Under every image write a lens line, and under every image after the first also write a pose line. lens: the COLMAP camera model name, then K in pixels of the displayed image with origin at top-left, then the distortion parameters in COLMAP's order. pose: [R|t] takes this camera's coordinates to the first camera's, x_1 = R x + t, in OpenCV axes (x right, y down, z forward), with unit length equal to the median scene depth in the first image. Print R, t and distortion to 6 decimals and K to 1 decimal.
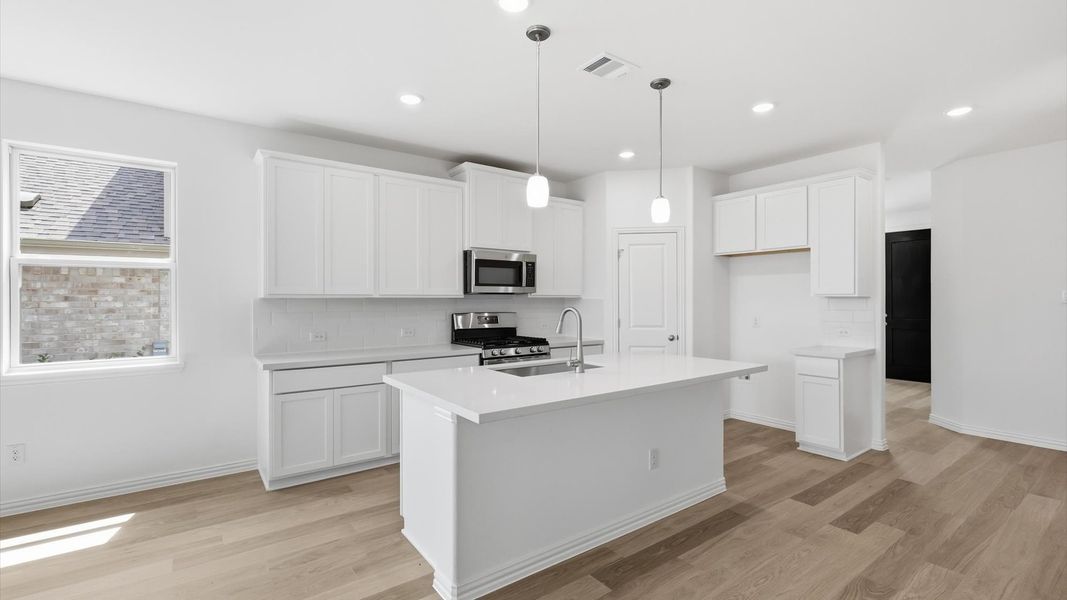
lens RADIAL K [[473.9, 0, 537.4], [0, 473.9, 287.5], [0, 0, 1]] dist [0.002332, 0.000316]
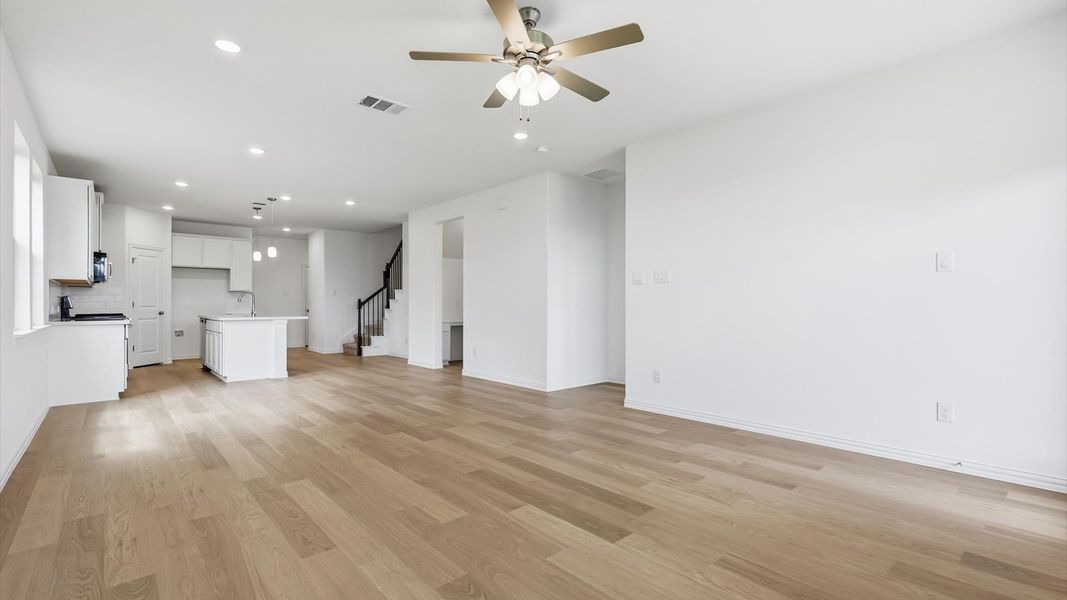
lens RADIAL K [[473.9, 0, 531.7], [0, 473.9, 301.2], [0, 0, 1]] dist [0.002332, 0.000316]
pose [[-0.100984, 0.007829, 0.994857, -1.611327], [-0.018226, 0.999787, -0.009718, 0.057592], [-0.994721, -0.019114, -0.100819, -0.165660]]
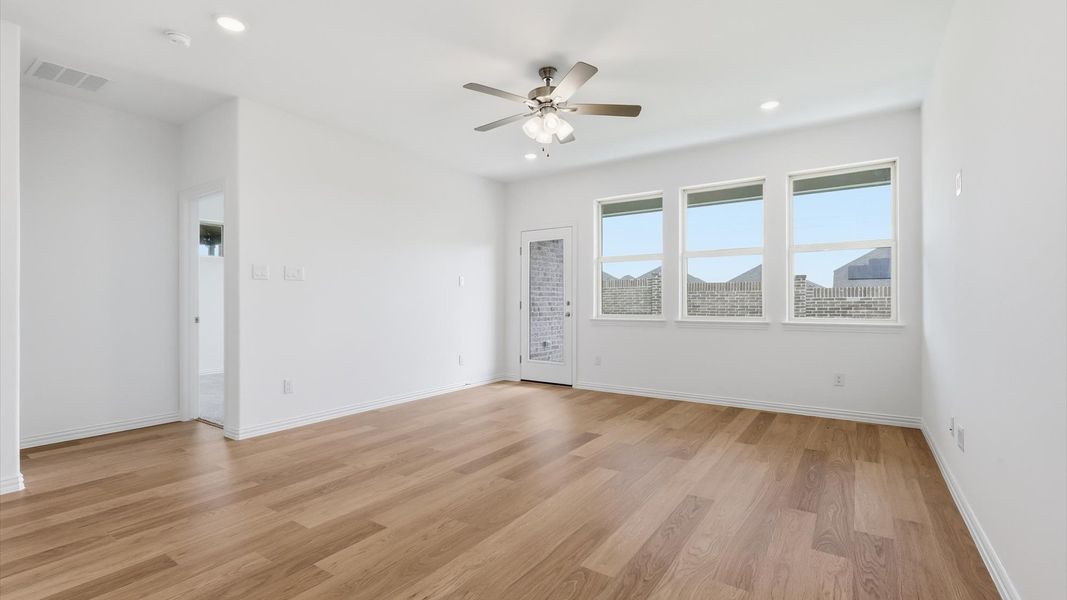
lens RADIAL K [[468.1, 0, 541.0], [0, 468.1, 300.3], [0, 0, 1]] dist [0.006317, -0.000576]
pose [[-0.939923, 0.002983, -0.341373, -0.807518], [0.011685, 0.999657, -0.023438, 0.067724], [0.341186, -0.026018, -0.939636, 0.425998]]
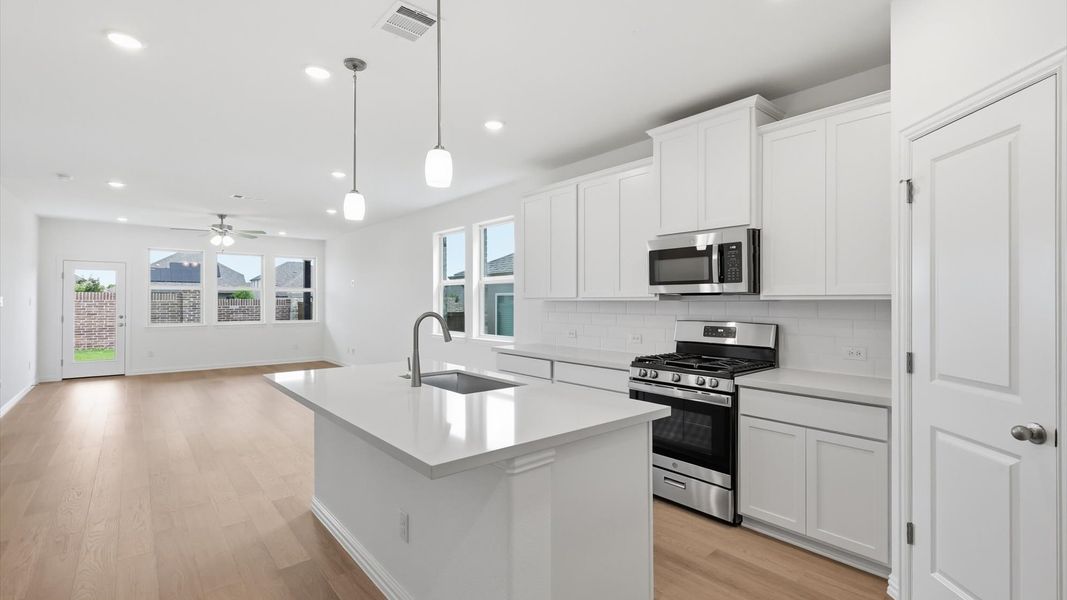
lens RADIAL K [[473.9, 0, 529.5], [0, 473.9, 300.2], [0, 0, 1]] dist [0.002332, 0.000316]
pose [[0.070925, -0.001551, -0.997480, 0.579847], [0.019520, 0.999809, -0.000166, 0.015900], [0.997291, -0.019459, 0.070941, 0.684181]]
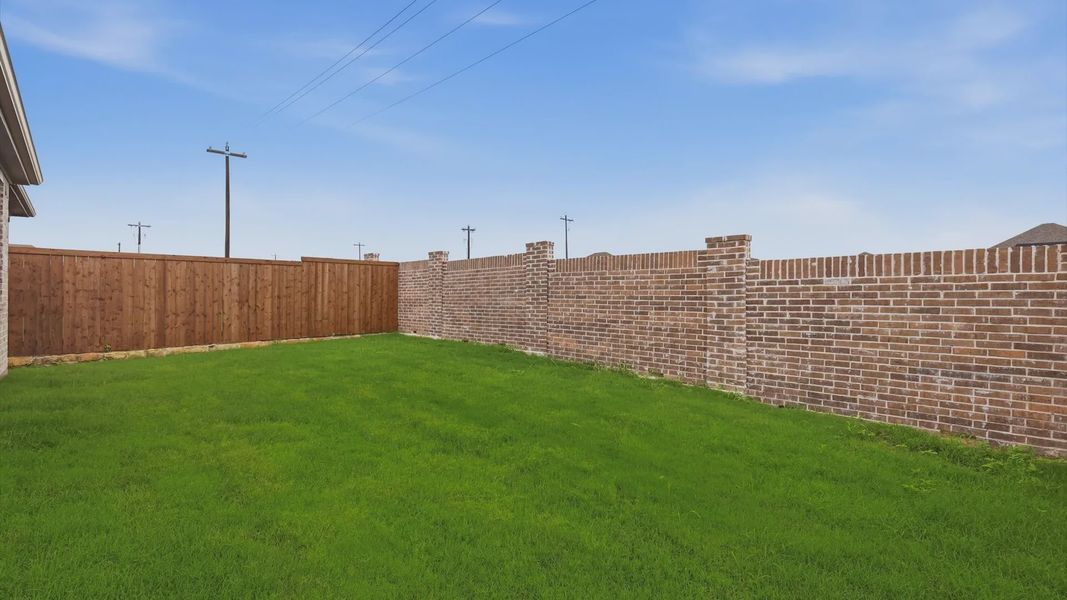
lens RADIAL K [[473.9, 0, 526.7], [0, 473.9, 294.0], [0, 0, 1]] dist [0.002332, 0.000316]
pose [[-0.990922, -0.004896, -0.134349, -2.209516], [-0.001150, 0.999609, -0.027948, 0.085097], [0.134433, -0.027540, -0.990540, -0.248314]]
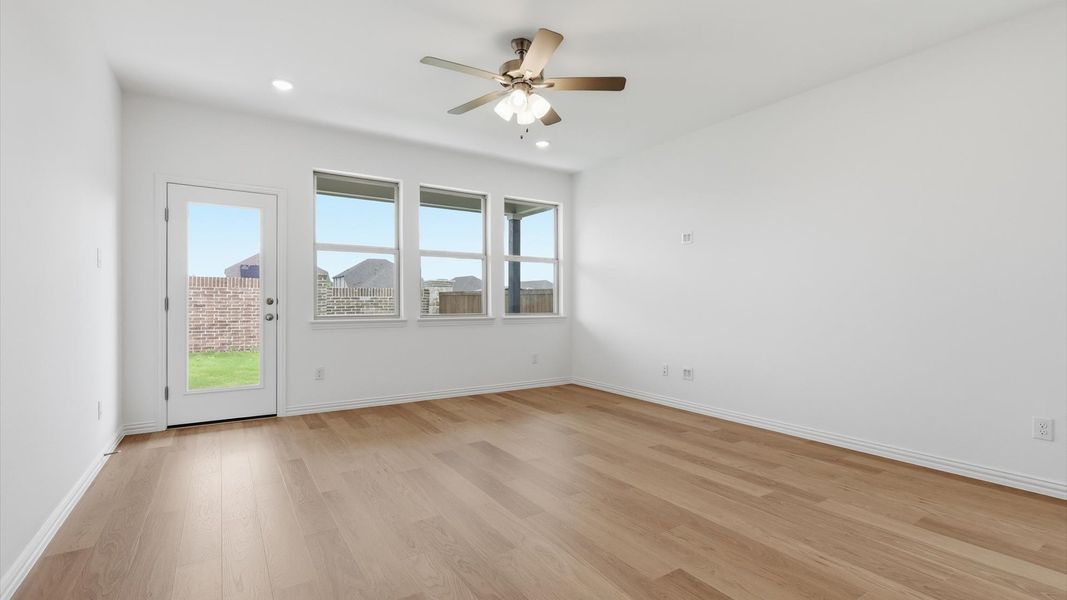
lens RADIAL K [[473.9, 0, 530.5], [0, 473.9, 308.7], [0, 0, 1]] dist [0.002332, 0.000316]
pose [[-0.047857, 0.017176, -0.998707, -0.422865], [0.018060, 0.999704, 0.016328, 0.055795], [0.998691, -0.017255, -0.048153, -0.175643]]
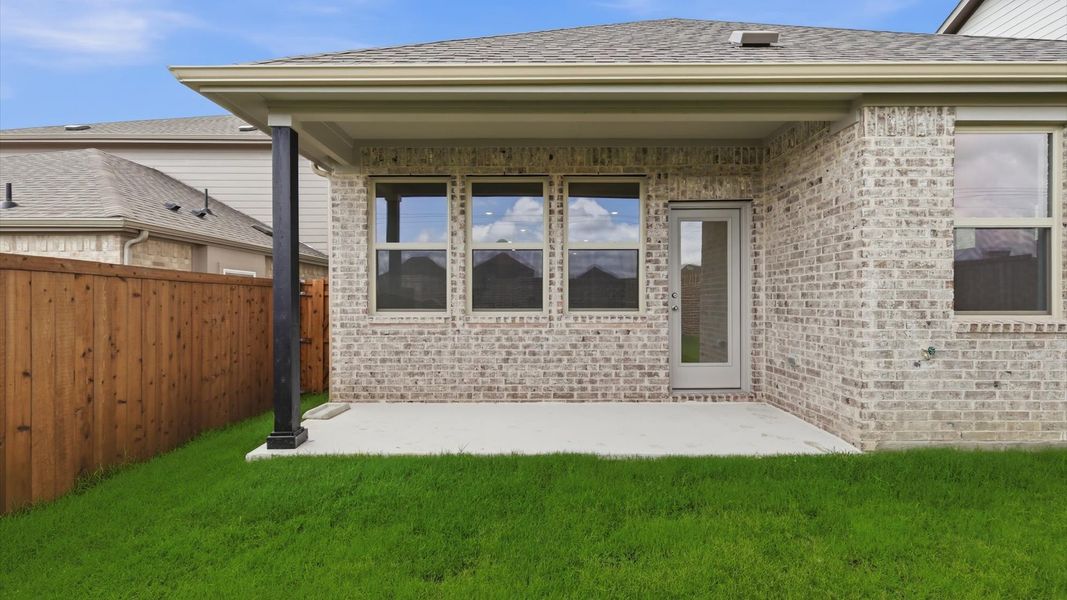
lens RADIAL K [[473.9, 0, 534.3], [0, 473.9, 300.5], [0, 0, 1]] dist [0.002332, 0.000316]
pose [[0.584714, -0.000208, 0.811239, -2.384246], [-0.016805, 0.999782, 0.012369, 0.051771], [-0.811065, -0.020865, 0.584583, -1.099187]]
